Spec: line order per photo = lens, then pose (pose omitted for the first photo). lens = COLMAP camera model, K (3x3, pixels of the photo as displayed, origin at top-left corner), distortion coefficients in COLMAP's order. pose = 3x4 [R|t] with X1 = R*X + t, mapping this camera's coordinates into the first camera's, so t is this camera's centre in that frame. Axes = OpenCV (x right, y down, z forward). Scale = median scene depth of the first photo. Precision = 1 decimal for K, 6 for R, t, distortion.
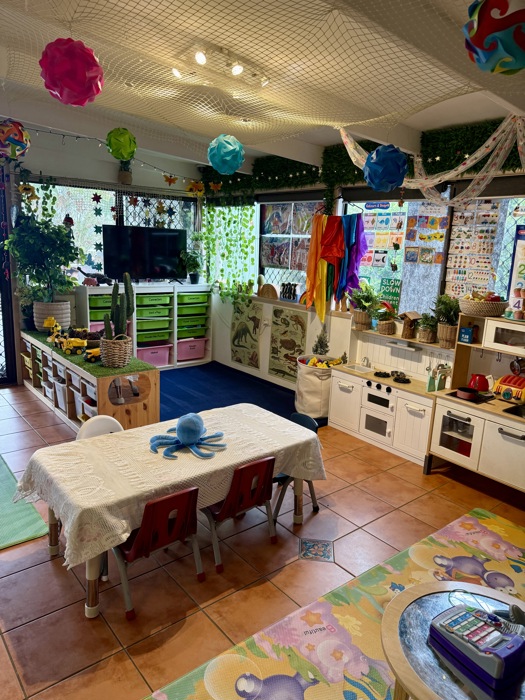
lens RADIAL K [[497.2, 0, 262.5], [0, 497.2, 350.0], [0, 0, 1]] dist [0.098638, -0.138010]
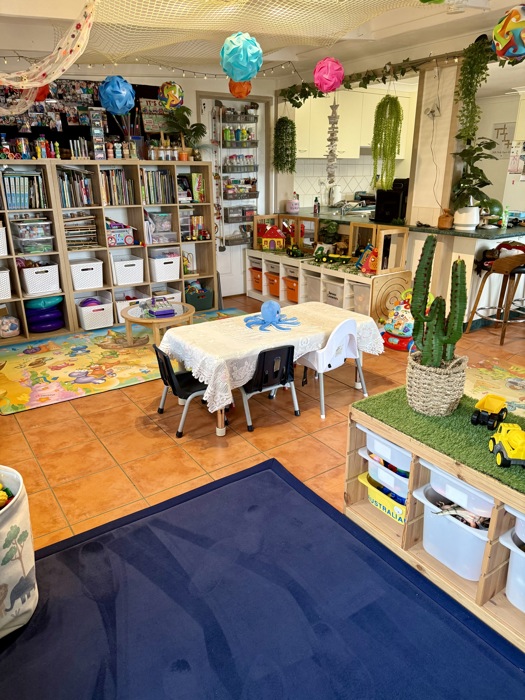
lens RADIAL K [[497.2, 0, 262.5], [0, 497.2, 350.0], [0, 0, 1]] dist [0.098638, -0.138010]
pose [[-0.996237, -0.059984, 0.062557, -0.135503], [-0.017355, 0.845242, 0.534102, -0.296580], [-0.084914, 0.531006, -0.843103, 1.394387]]
